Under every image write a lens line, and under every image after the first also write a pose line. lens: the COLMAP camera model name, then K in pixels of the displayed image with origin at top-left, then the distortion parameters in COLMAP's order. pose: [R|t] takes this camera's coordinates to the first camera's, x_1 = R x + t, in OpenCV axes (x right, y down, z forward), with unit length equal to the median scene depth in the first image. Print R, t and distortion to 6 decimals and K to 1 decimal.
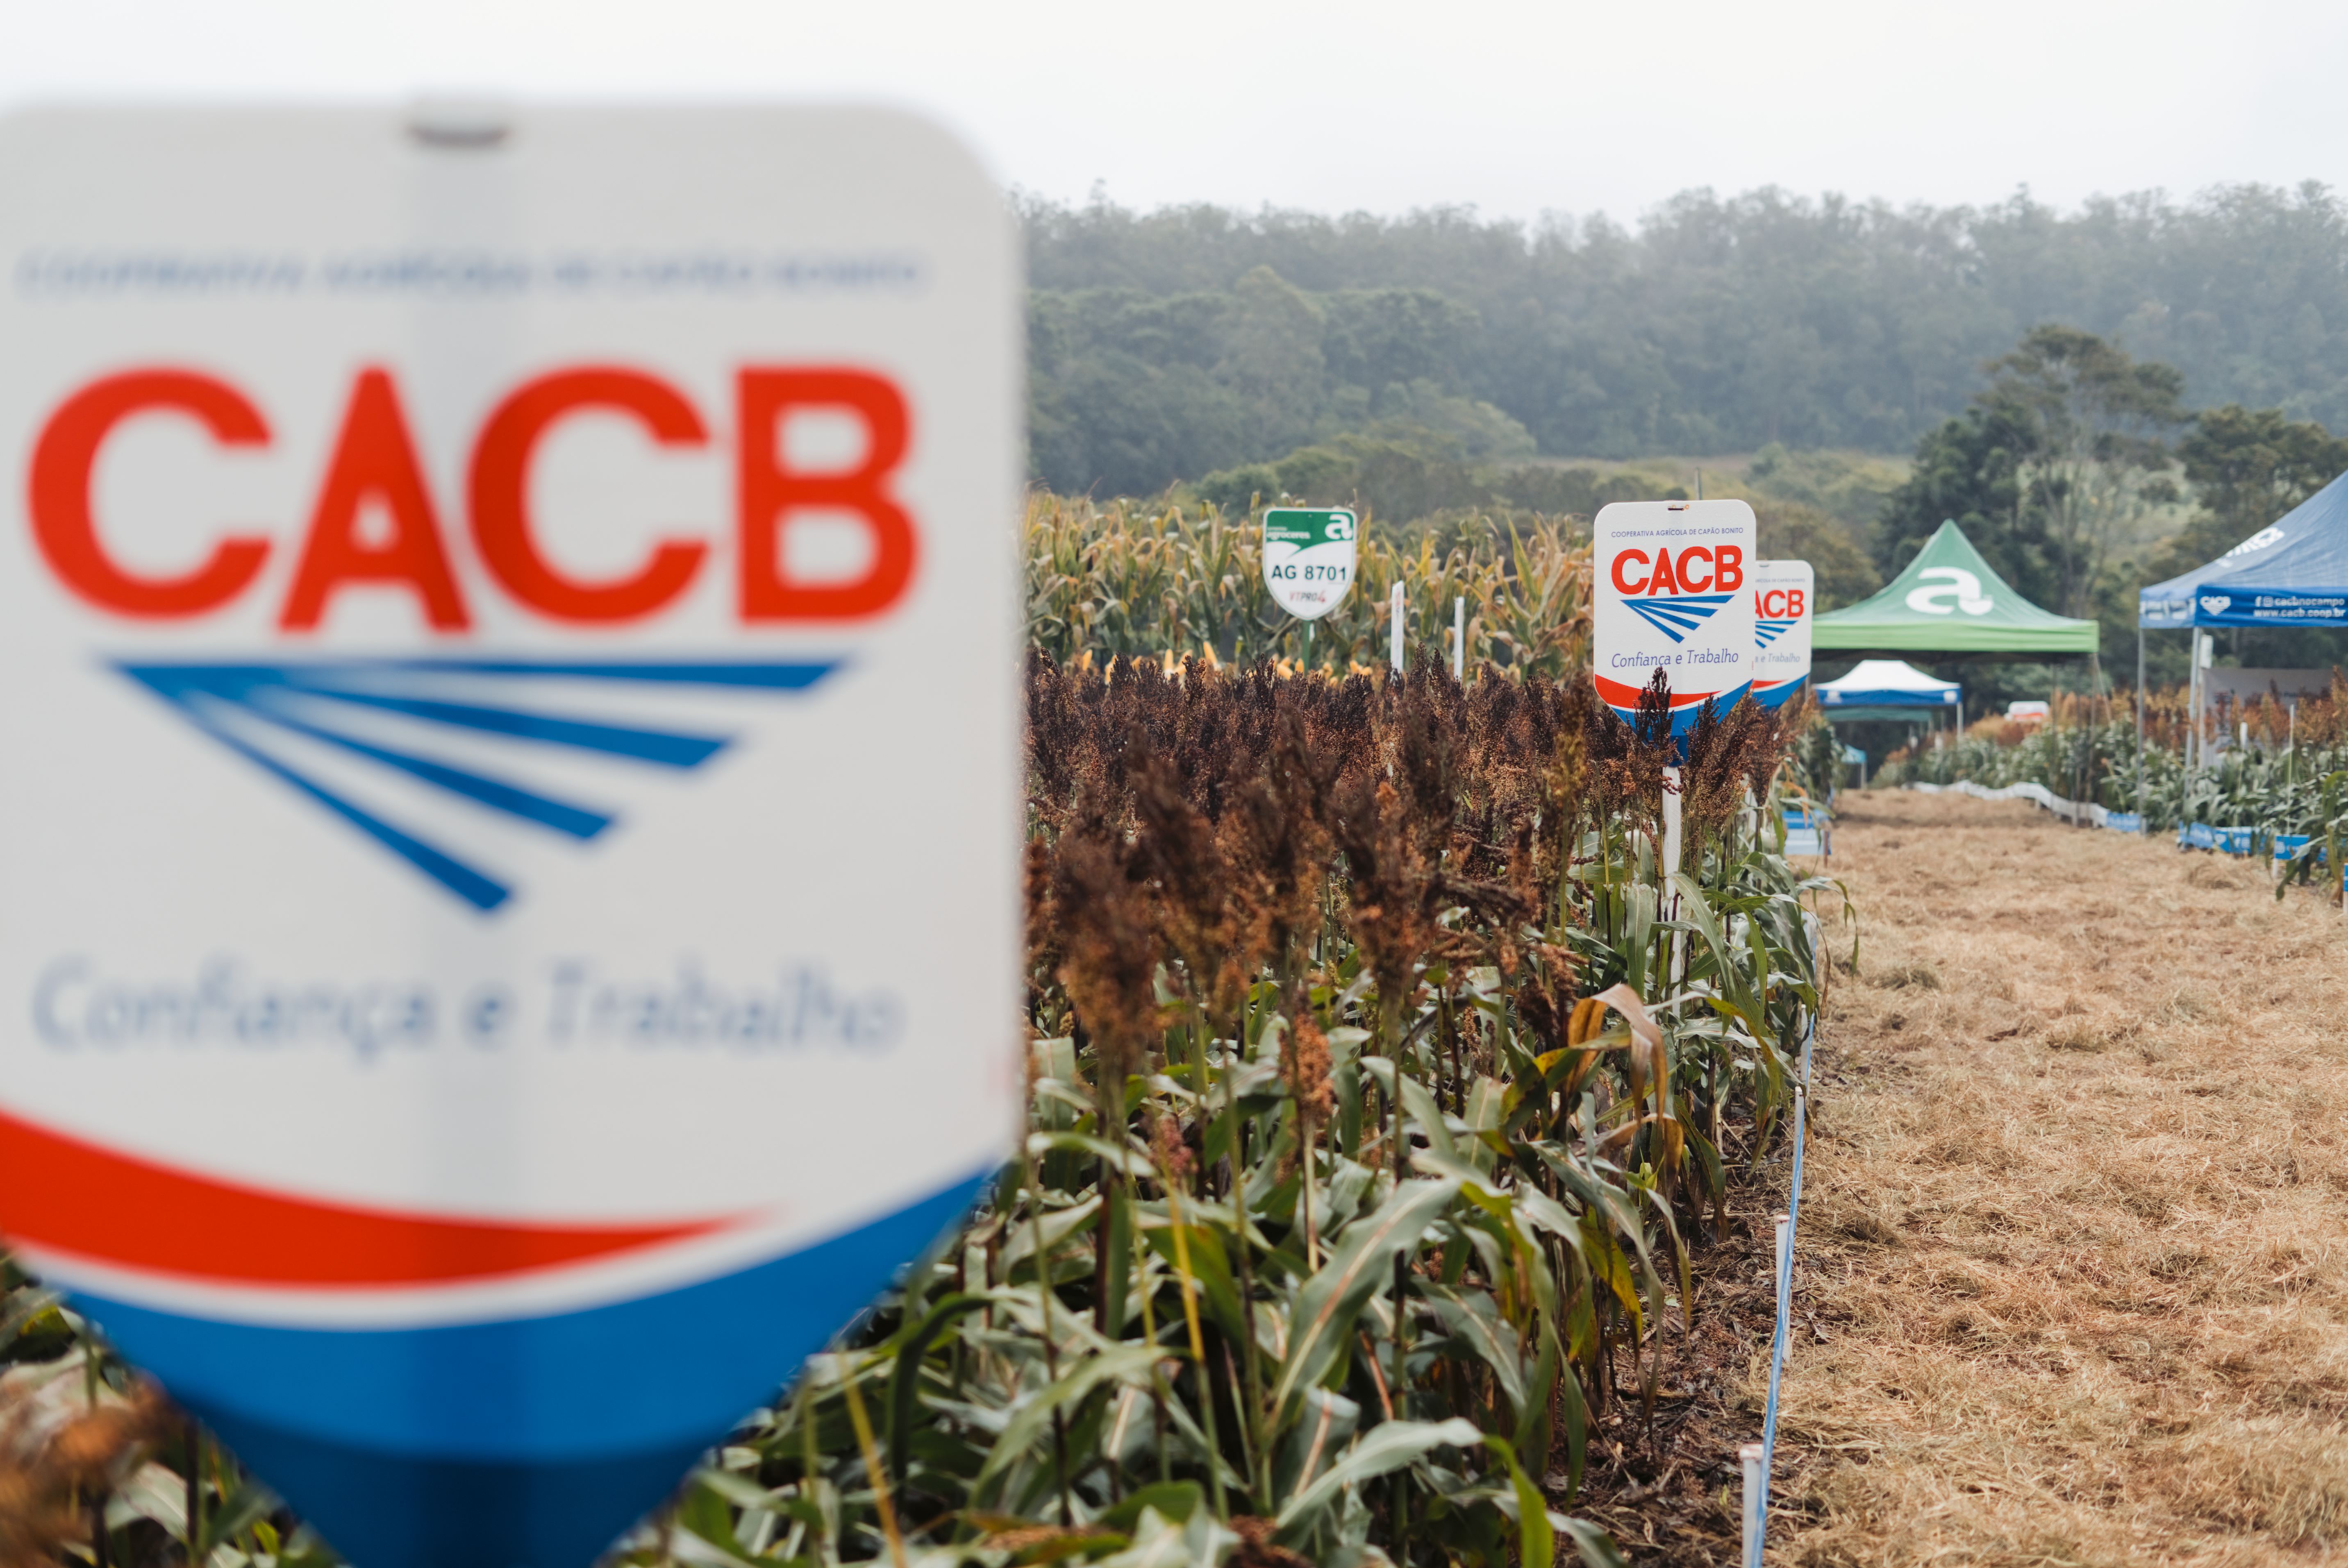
lens RADIAL K [[3528.2, 0, 1174.0], [0, 3528.2, 784.0], [0, 0, 1]] dist [-0.002949, 0.124592]
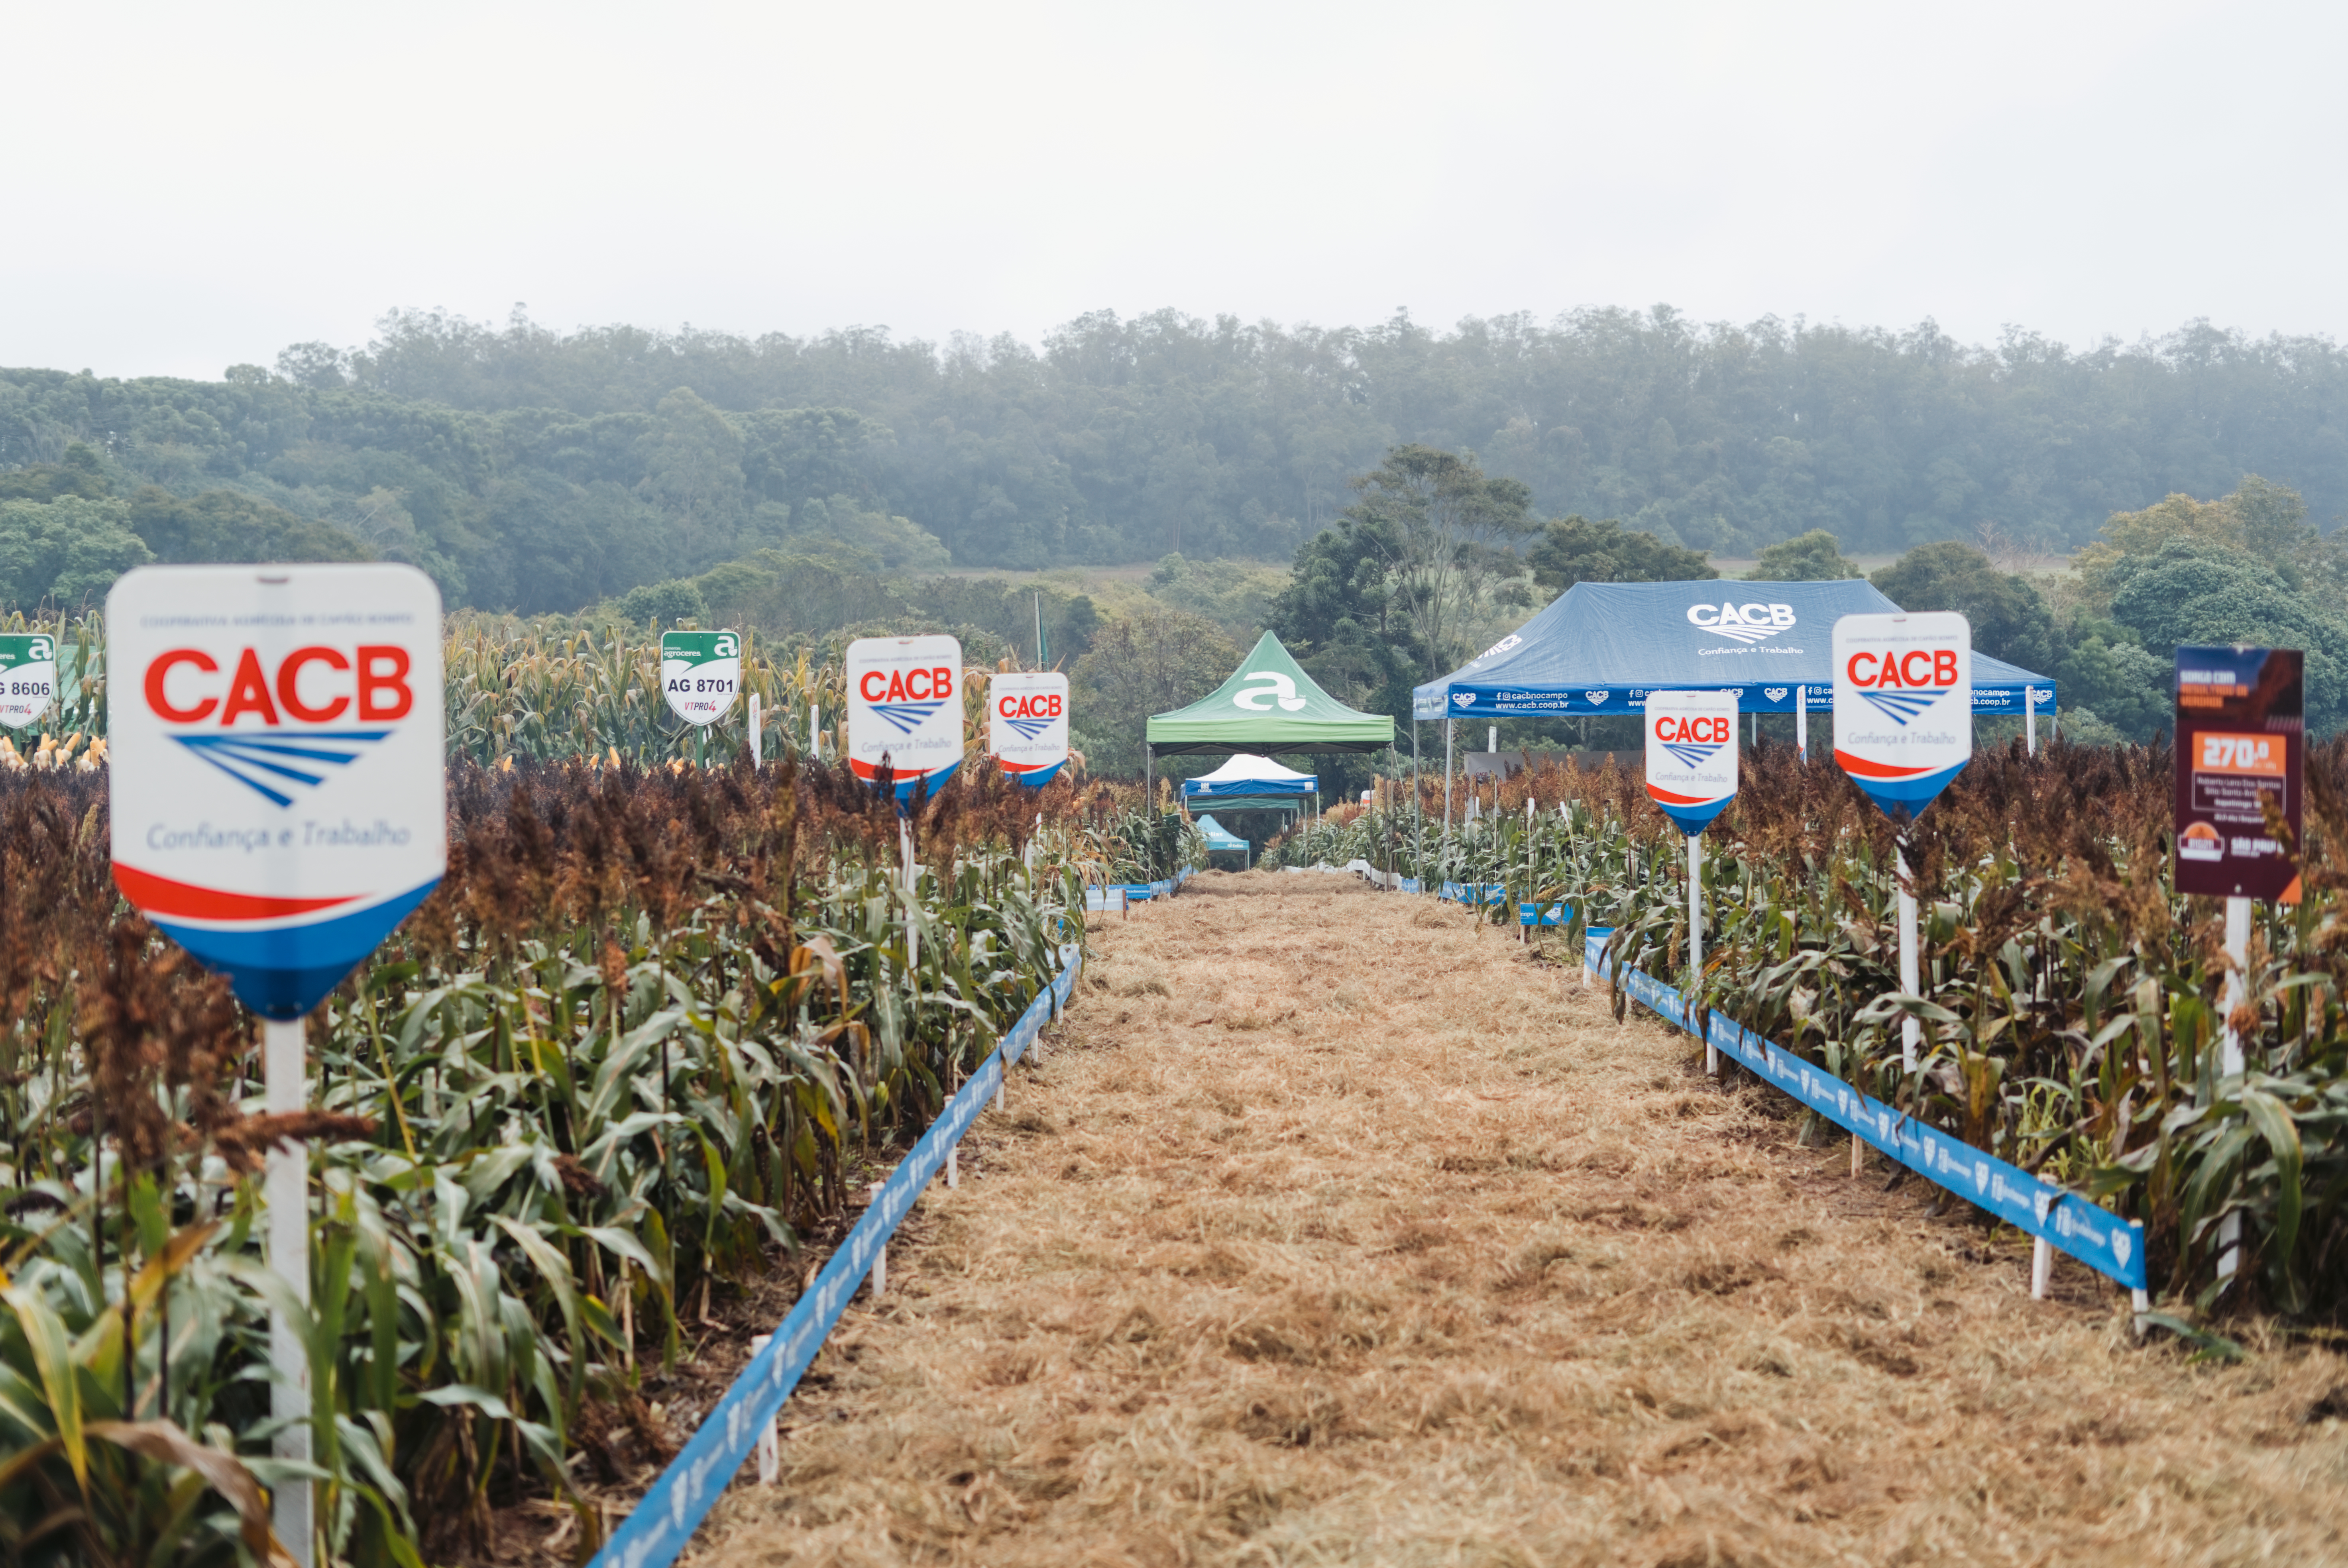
lens RADIAL K [[3528.3, 0, 1174.0], [0, 3528.3, 784.0], [0, 0, 1]] dist [-0.002949, 0.124592]
pose [[0.987289, -0.020980, 0.157544, 0.007242], [0.025692, 0.999280, -0.027928, 0.008202], [-0.156844, 0.031621, 0.987117, -0.155724]]
